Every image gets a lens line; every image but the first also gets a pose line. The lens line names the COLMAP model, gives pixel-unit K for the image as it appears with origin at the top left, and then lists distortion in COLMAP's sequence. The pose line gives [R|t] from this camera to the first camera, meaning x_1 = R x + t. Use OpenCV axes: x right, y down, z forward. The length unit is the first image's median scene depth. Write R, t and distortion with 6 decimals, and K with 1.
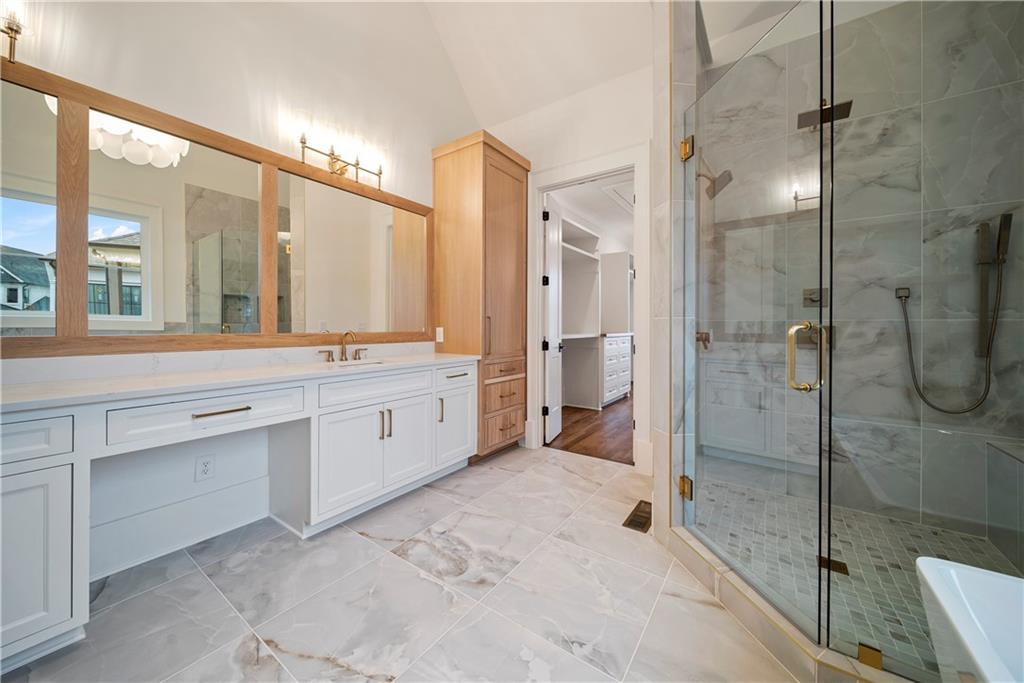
lens RADIAL K [[366.7, 0, 508.7], [0, 366.7, 324.3], [0, 0, 1]] dist [-0.008142, -0.000877]
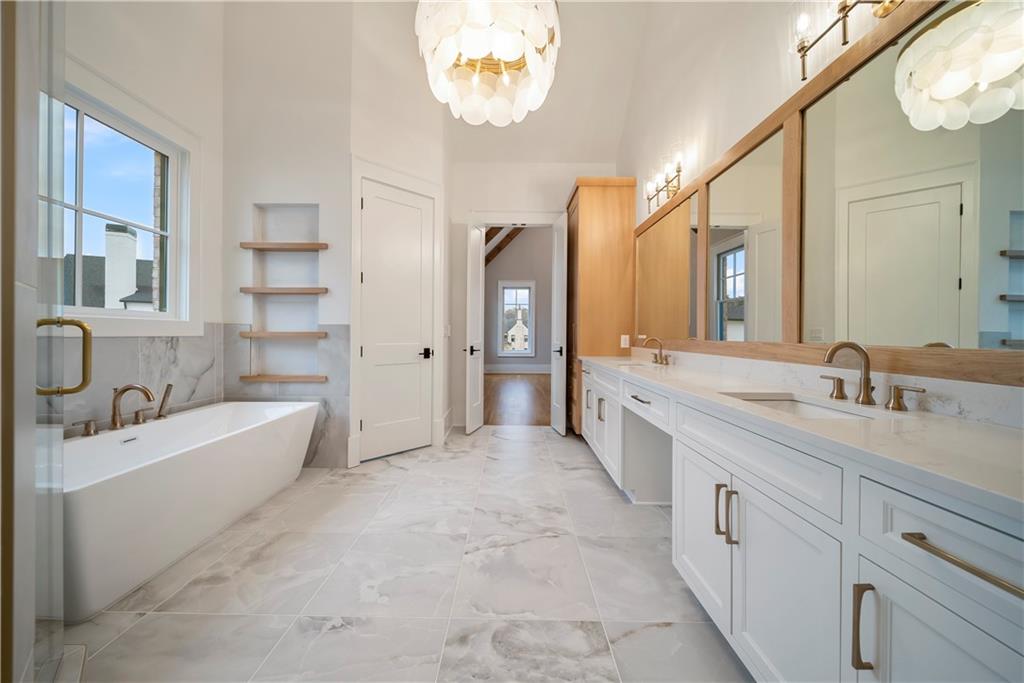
lens RADIAL K [[366.7, 0, 512.7], [0, 366.7, 337.0], [0, 0, 1]] dist [-0.008142, -0.000877]
pose [[-0.814653, -0.006036, -0.579918, 0.311246], [-0.010061, 0.999942, 0.003725, 0.021627], [0.579862, 0.008869, -0.814666, 1.707939]]
